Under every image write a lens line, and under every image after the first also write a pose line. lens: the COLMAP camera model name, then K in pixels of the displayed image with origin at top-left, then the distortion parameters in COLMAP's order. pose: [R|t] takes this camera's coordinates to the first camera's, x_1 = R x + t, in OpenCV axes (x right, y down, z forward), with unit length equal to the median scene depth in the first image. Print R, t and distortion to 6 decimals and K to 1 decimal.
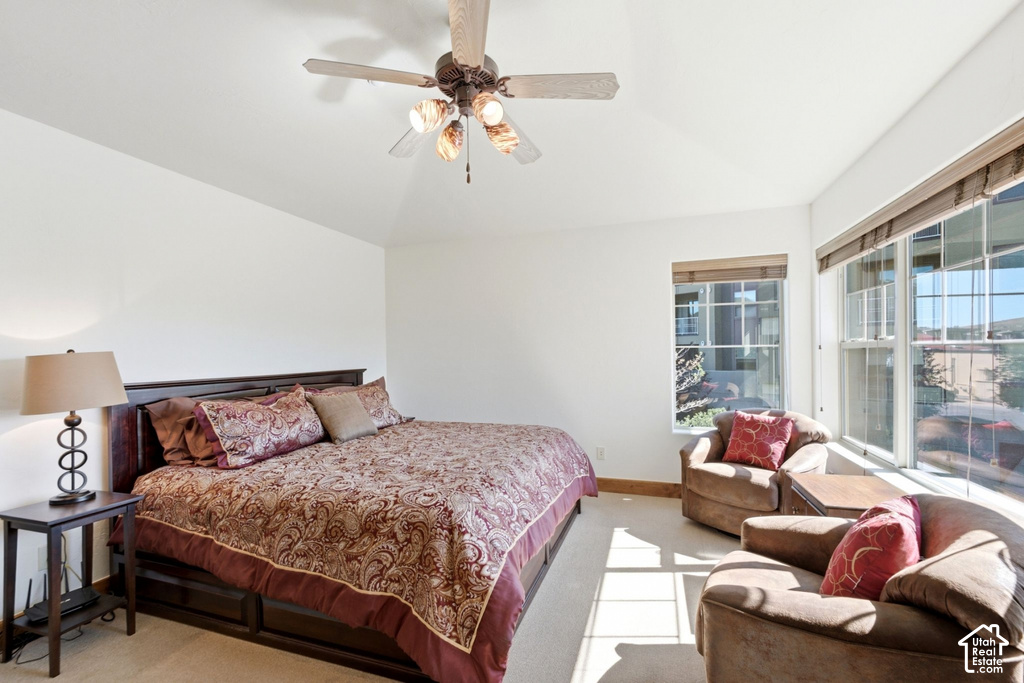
lens RADIAL K [[450.5, 0, 516.4], [0, 450.5, 350.1], [0, 0, 1]] dist [0.017156, 0.000218]
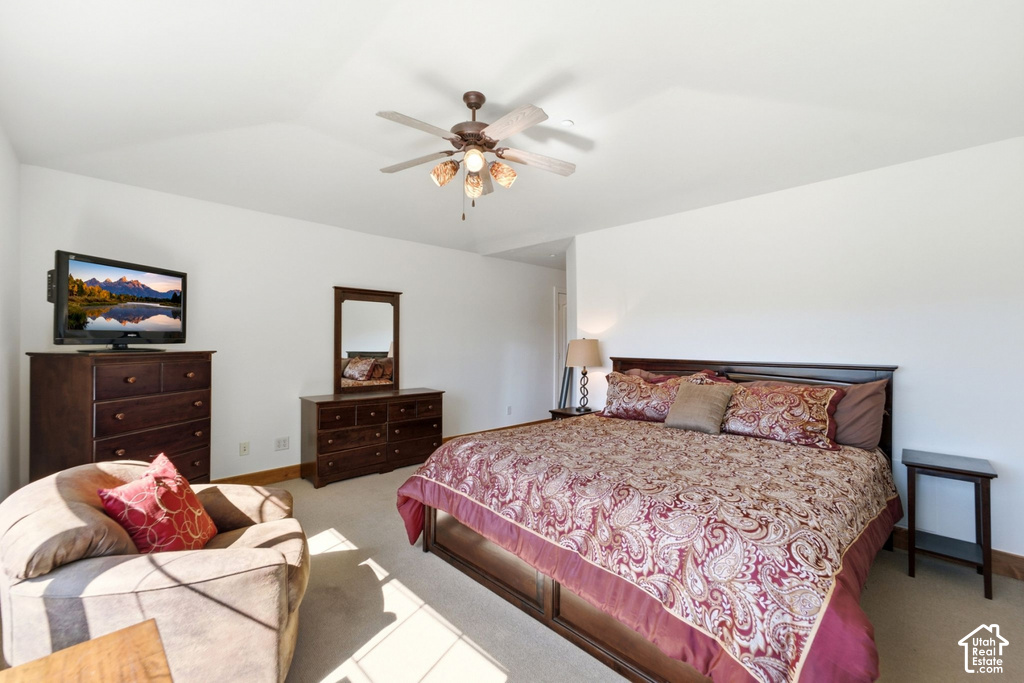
lens RADIAL K [[450.5, 0, 514.6], [0, 450.5, 334.1], [0, 0, 1]] dist [0.017156, 0.000218]
pose [[-0.464434, -0.009537, -0.885556, 0.832232], [0.001998, 0.999928, -0.011817, 0.003400], [0.885605, -0.007257, -0.464382, 1.400503]]
